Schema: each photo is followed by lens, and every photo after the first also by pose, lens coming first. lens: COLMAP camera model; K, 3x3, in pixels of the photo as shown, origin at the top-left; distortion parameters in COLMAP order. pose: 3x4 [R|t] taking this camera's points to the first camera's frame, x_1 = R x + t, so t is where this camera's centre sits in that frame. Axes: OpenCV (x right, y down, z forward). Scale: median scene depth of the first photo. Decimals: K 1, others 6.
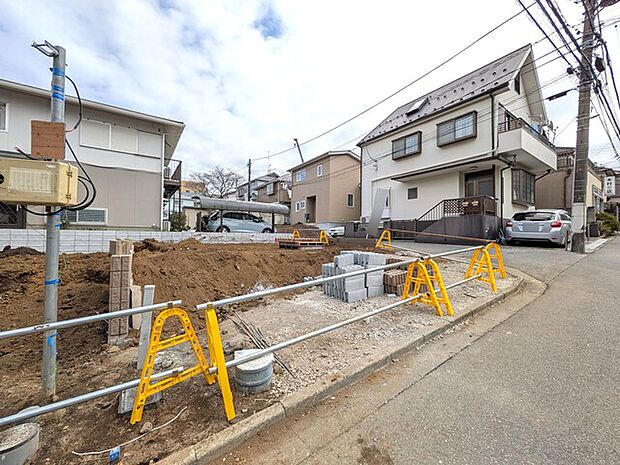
lens RADIAL K [[245.7, 0, 310.9], [0, 245.7, 230.9], [0, 0, 1]] dist [-0.000216, 0.000233]
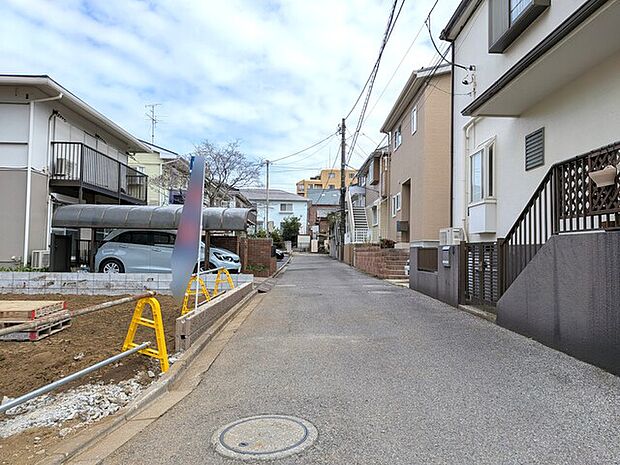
lens RADIAL K [[443.2, 0, 327.0], [0, 443.2, 233.3], [0, 0, 1]] dist [0.001775, -0.000682]
pose [[0.853207, -0.023752, -0.521031, 0.519964], [0.005967, 0.999342, -0.035785, -0.038680], [0.521538, 0.027423, 0.852787, 0.462463]]
